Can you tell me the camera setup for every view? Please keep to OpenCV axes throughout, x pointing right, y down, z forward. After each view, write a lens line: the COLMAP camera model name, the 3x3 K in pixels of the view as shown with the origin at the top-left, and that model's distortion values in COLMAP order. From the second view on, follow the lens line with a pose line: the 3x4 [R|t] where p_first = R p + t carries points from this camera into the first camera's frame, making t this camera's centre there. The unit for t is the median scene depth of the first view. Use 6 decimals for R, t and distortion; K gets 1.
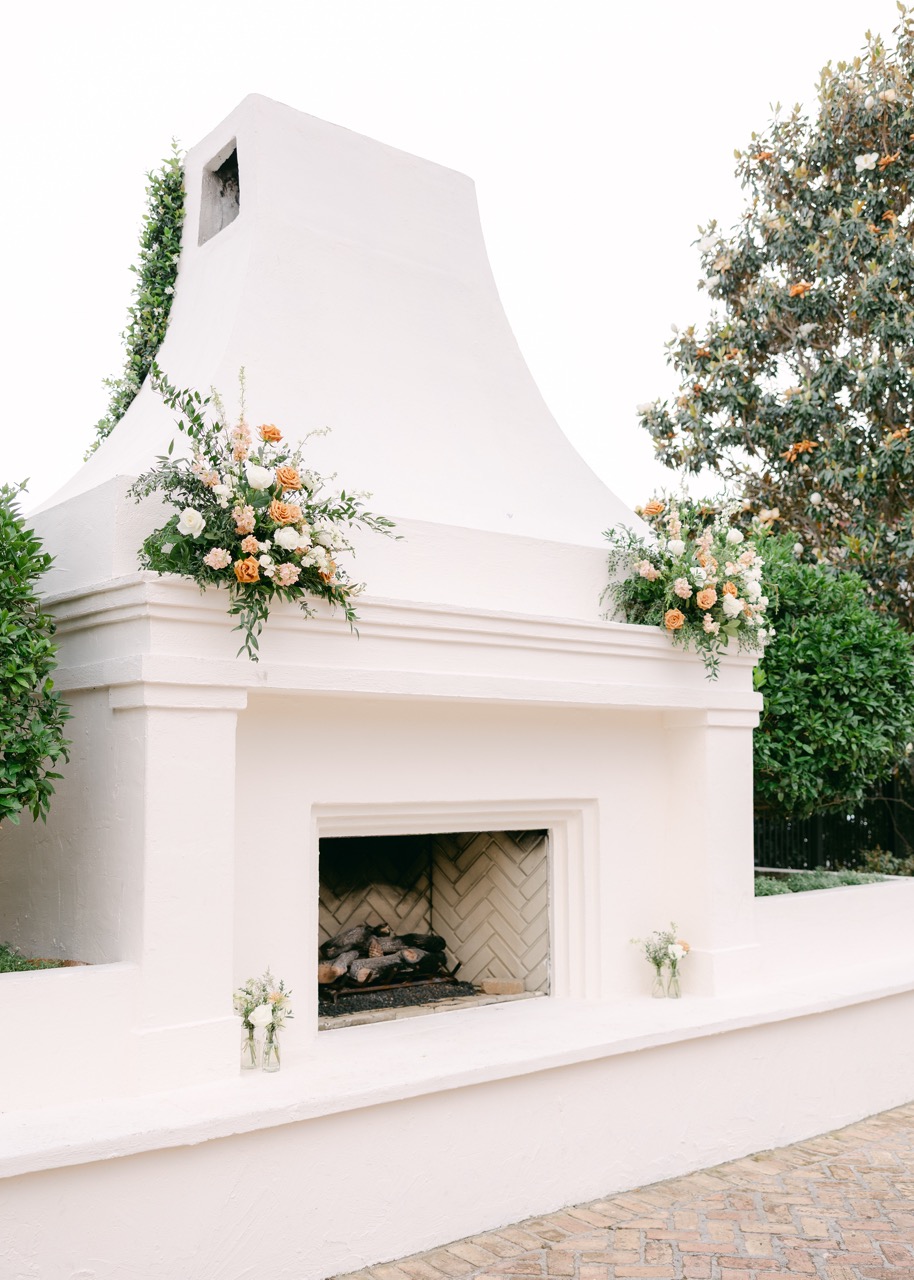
lens RADIAL K [[1198.7, 0, 457.0], [0, 1198.7, 640.0], [0, 0, 1]] dist [0.006631, 0.001221]
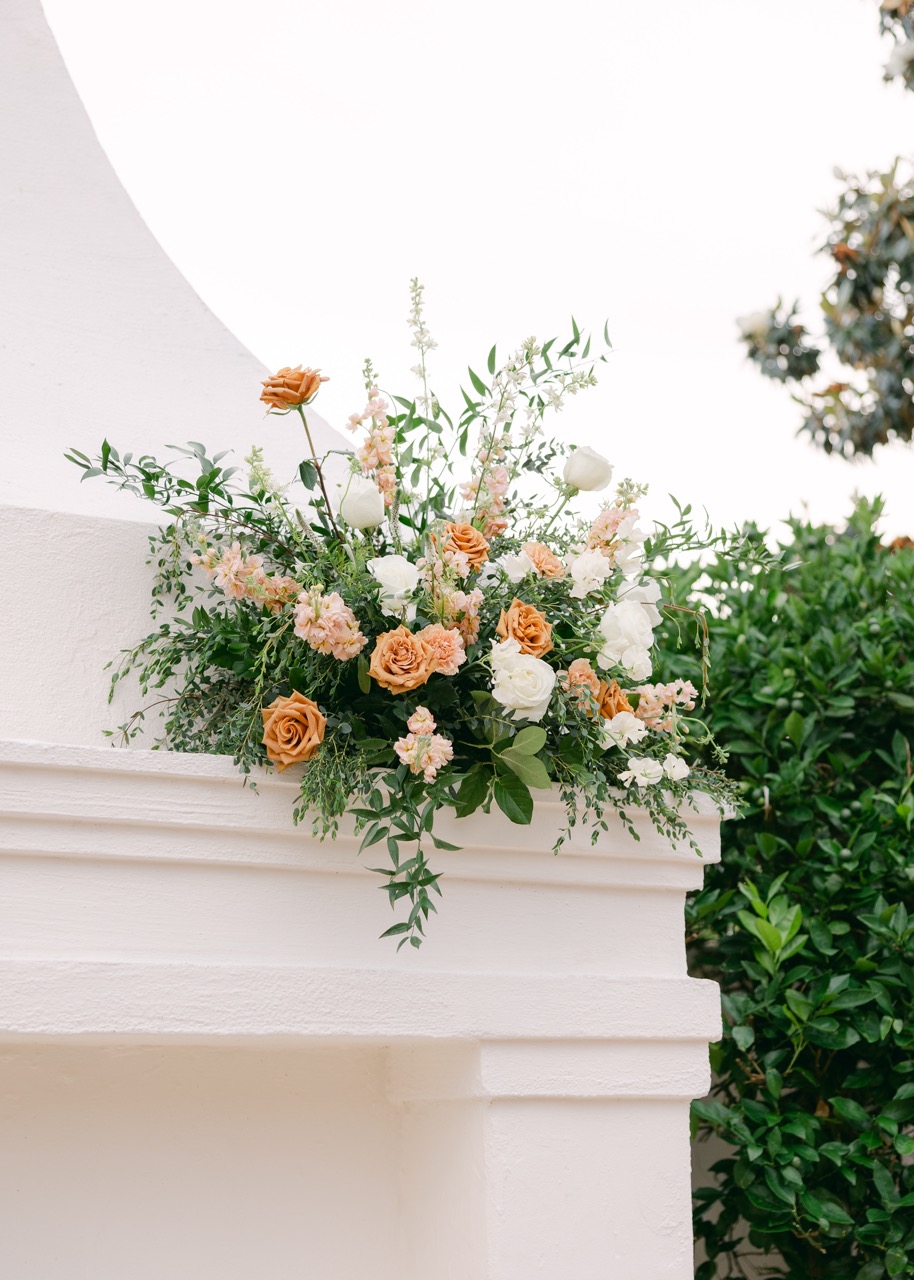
lens RADIAL K [[1881.0, 0, 457.0], [0, 1881.0, 640.0], [0, 0, 1]] dist [0.006739, -0.004401]
pose [[0.979587, -0.052737, -0.193979, 0.286764], [0.026150, 0.990205, -0.137150, 0.022835], [0.199312, 0.129278, 0.971371, 0.520795]]
